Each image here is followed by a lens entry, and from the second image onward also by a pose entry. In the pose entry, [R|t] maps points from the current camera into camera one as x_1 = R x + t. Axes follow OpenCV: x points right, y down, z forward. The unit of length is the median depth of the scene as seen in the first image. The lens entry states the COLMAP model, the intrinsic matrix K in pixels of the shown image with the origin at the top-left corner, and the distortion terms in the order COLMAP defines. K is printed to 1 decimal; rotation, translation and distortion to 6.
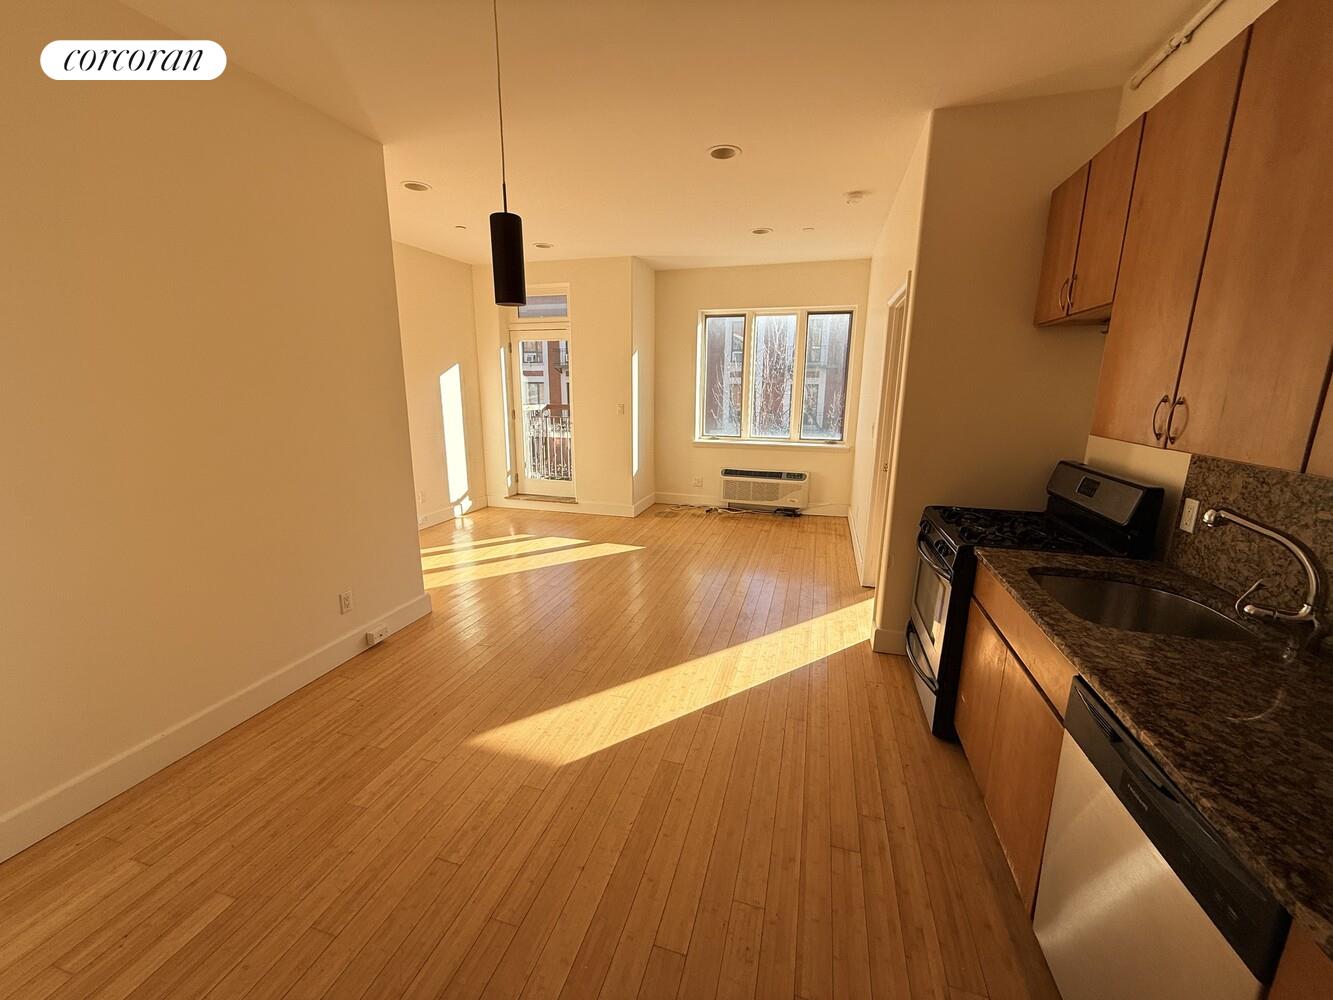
lens RADIAL K [[530.6, 0, 664.2], [0, 530.6, 499.2], [0, 0, 1]] dist [-0.000074, -0.000206]
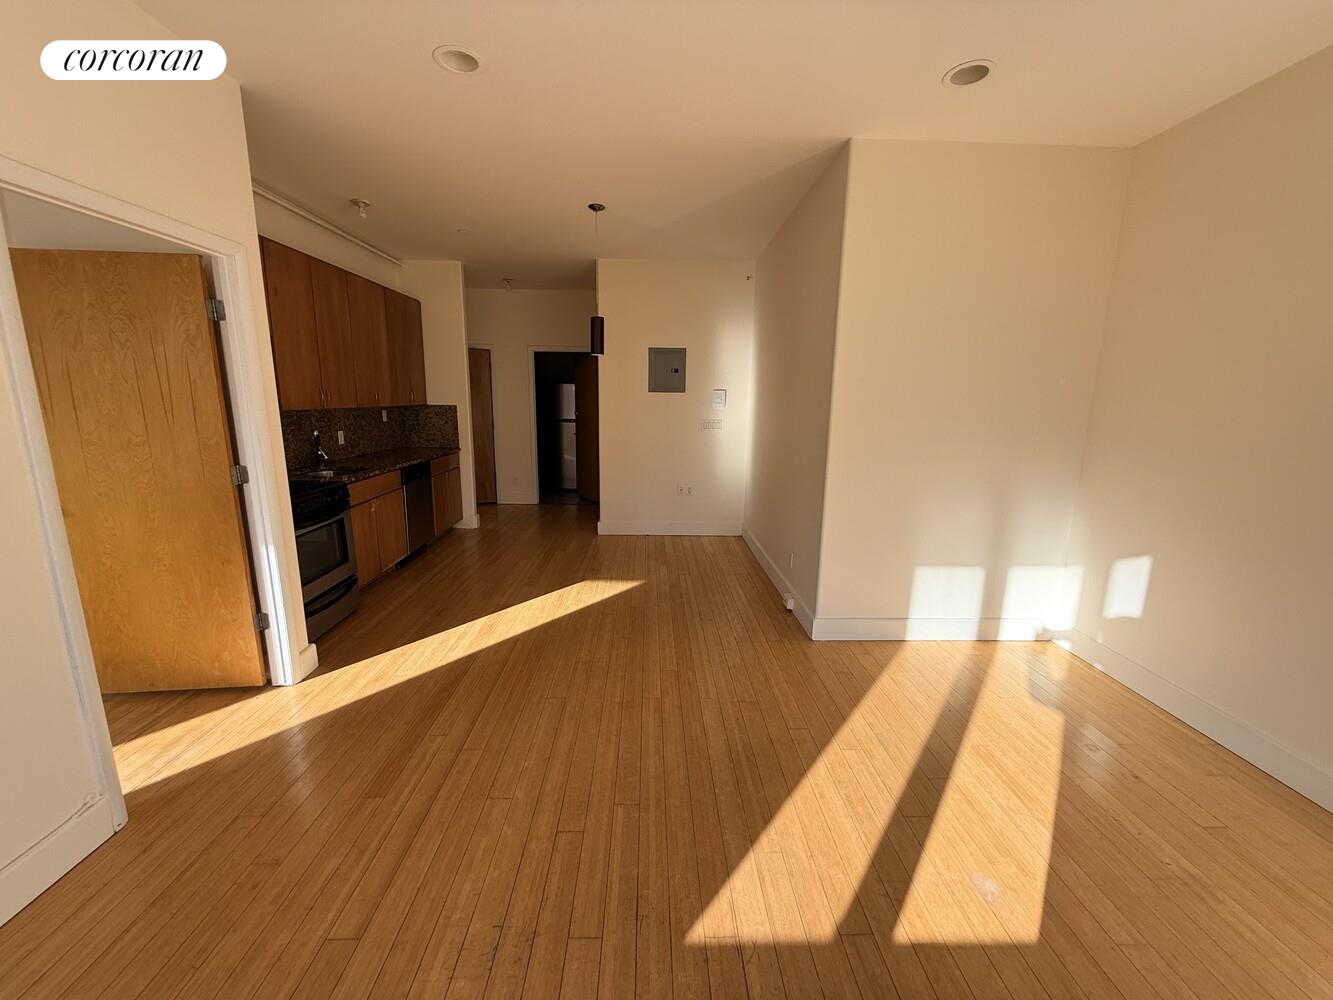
lens RADIAL K [[530.6, 0, 664.2], [0, 530.6, 499.2], [0, 0, 1]] dist [-0.000074, -0.000206]
pose [[-0.951123, 0.041200, -0.306053, 0.095379], [-0.082790, 0.920762, 0.381238, -0.430992], [0.297509, 0.387942, -0.872347, 2.074244]]
